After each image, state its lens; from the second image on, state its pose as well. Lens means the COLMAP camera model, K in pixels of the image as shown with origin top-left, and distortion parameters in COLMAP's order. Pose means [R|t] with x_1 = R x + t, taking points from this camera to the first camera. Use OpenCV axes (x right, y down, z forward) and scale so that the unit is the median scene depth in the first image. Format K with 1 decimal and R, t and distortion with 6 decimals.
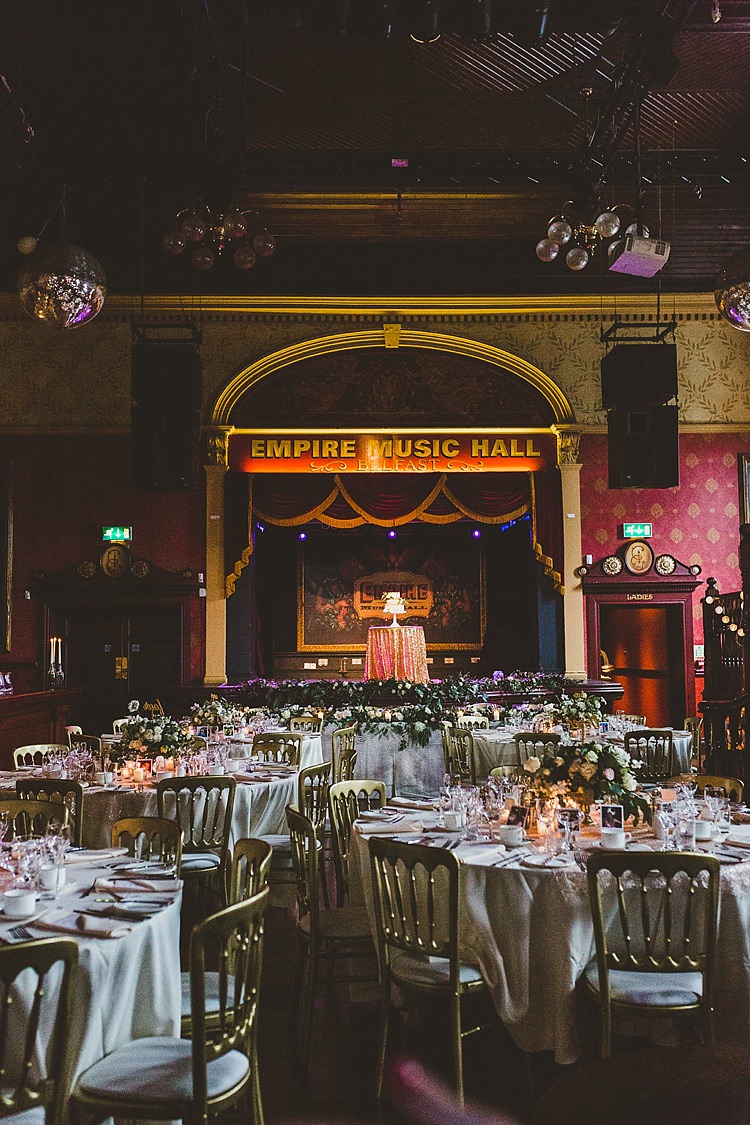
lens RADIAL K [[1081.3, 0, 379.0], [0, 1081.3, 564.7], [0, 0, 1]] dist [0.000011, 0.000000]
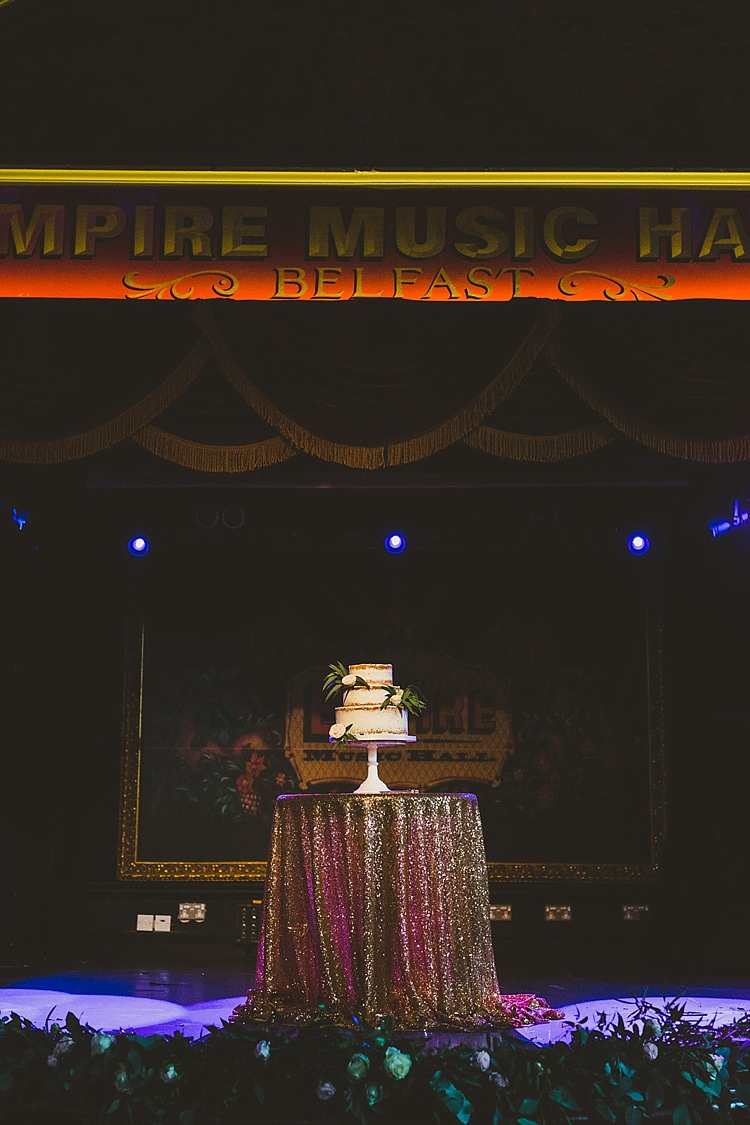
lens RADIAL K [[1625.9, 0, 373.0], [0, 1625.9, 563.0], [0, 0, 1]] dist [0.026710, 0.000000]
pose [[0.999471, 0.007921, -0.031547, 0.034534], [-0.011370, 0.993788, -0.110703, 0.057941], [0.030474, 0.111003, 0.993353, 0.756648]]
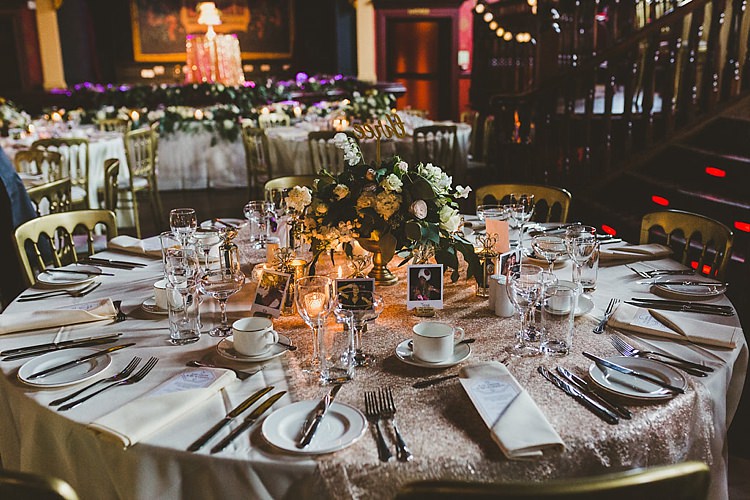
lens RADIAL K [[720.9, 0, 376.9], [0, 720.9, 251.6], [0, 0, 1]] dist [0.000011, 0.000000]
pose [[0.981355, -0.057056, 0.183542, 0.043348], [-0.005670, 0.945914, 0.324369, 0.031796], [-0.192122, -0.319362, 0.927953, 0.239488]]
